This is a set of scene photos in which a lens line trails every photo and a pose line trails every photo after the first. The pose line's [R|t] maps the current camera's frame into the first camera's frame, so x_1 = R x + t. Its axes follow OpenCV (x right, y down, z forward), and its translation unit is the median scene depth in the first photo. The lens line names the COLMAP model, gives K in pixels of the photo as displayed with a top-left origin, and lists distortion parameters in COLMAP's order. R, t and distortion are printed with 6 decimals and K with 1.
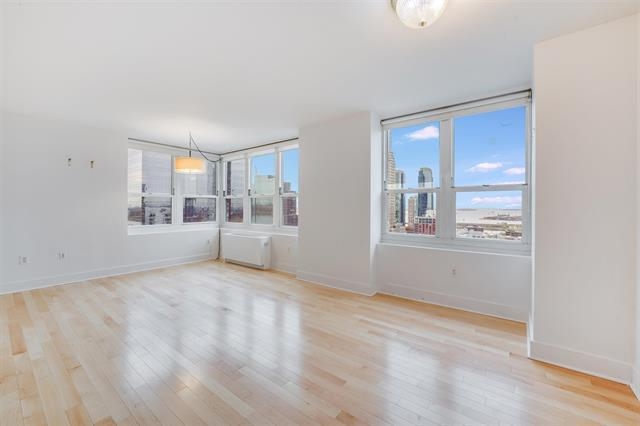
lens RADIAL K [[269.4, 0, 318.4], [0, 269.4, 208.5], [0, 0, 1]] dist [-0.012959, 0.002069]
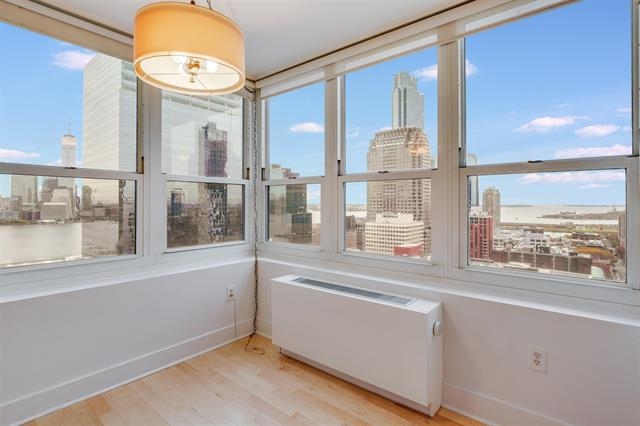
lens RADIAL K [[325.7, 0, 321.4], [0, 325.7, 201.6], [0, 0, 1]] dist [-0.012045, 0.001269]
pose [[0.999598, -0.003559, -0.028132, -0.246525], [0.003254, 0.999936, -0.010878, -0.006325], [0.028169, 0.010782, 0.999545, 0.496264]]
